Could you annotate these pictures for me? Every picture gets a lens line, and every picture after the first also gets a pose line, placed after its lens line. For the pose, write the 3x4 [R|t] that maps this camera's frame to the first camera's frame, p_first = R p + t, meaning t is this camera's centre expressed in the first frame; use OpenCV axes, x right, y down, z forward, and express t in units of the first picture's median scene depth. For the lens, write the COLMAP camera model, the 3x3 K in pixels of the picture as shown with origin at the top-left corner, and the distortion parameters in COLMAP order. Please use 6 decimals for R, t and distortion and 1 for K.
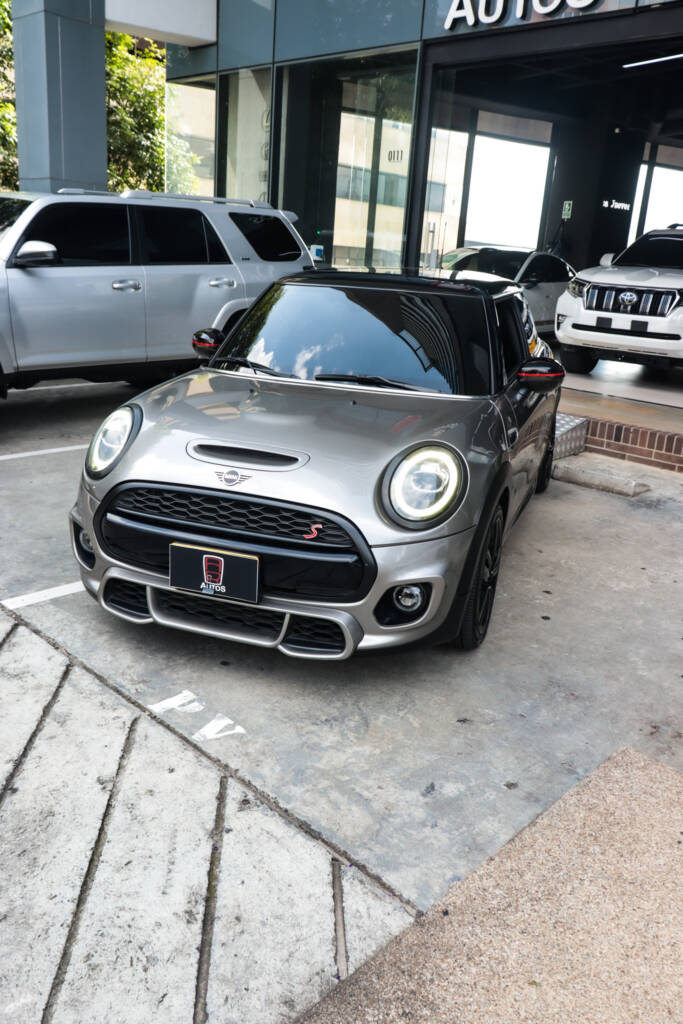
lens RADIAL K [[844.3, 0, 339.3], [0, 844.3, 527.9], [0, 0, 1]] dist [-0.015289, 0.011790]
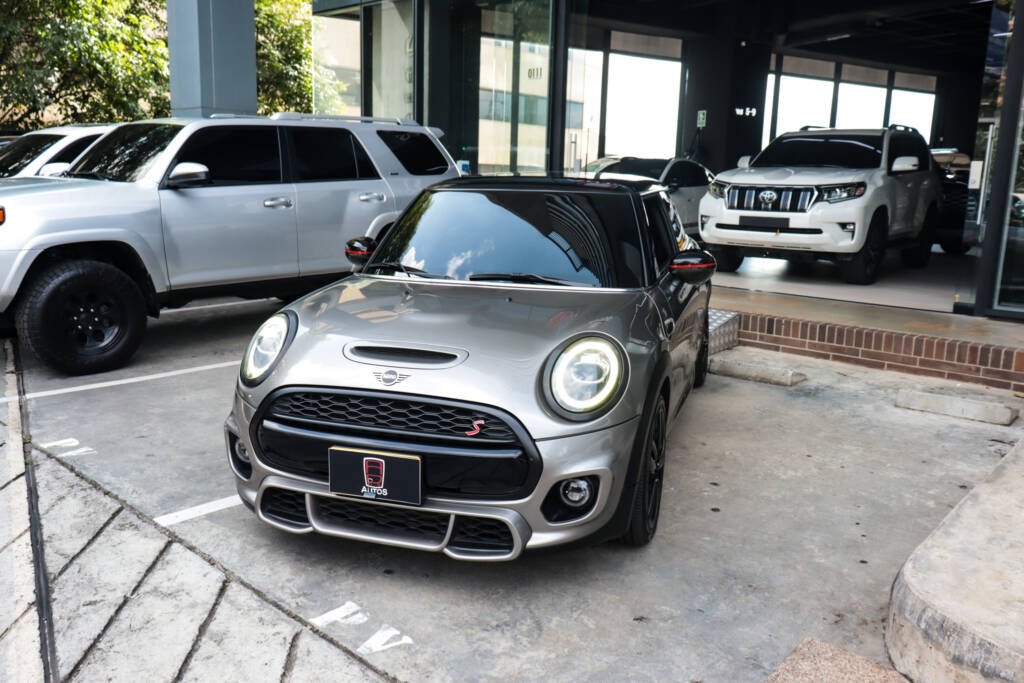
lens RADIAL K [[844.3, 0, 507.9], [0, 844.3, 340.3], [0, 0, 1]] dist [-0.015289, 0.011790]
pose [[0.998787, -0.044748, 0.020561, -0.007141], [0.046861, 0.991974, -0.117441, 0.017109], [-0.015141, 0.118262, 0.992867, 0.011870]]
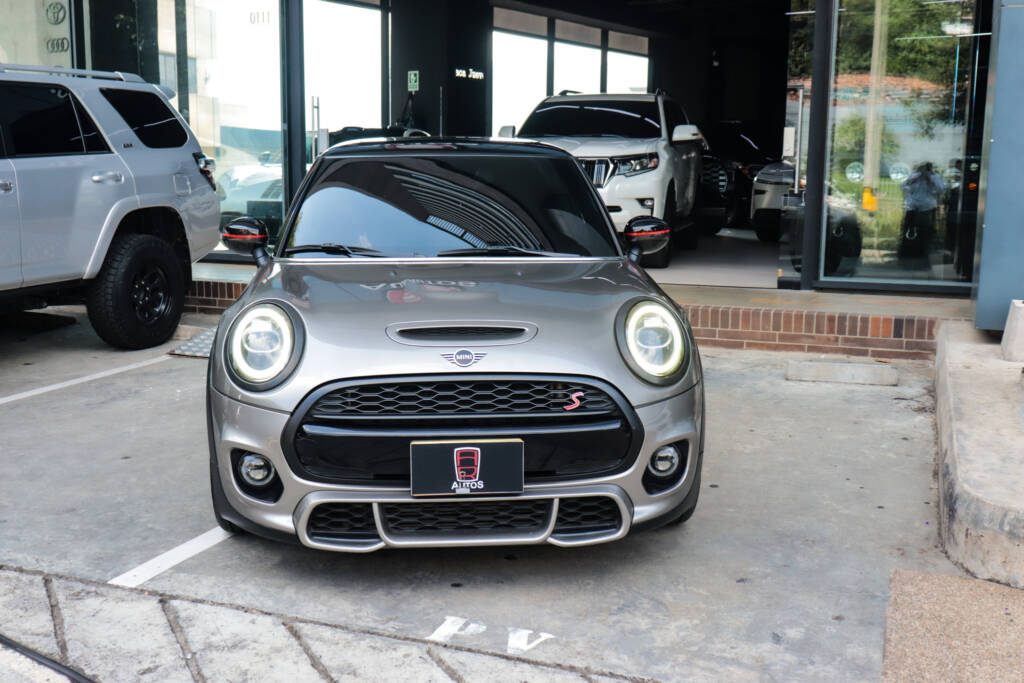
lens RADIAL K [[1132.3, 0, 512.7], [0, 1132.3, 347.8], [0, 0, 1]] dist [0.003805, 0.000000]
pose [[0.907678, -0.119068, 0.402421, -0.478784], [0.173342, 0.979656, -0.101122, 0.050090], [-0.382194, 0.161543, 0.909852, -0.077388]]
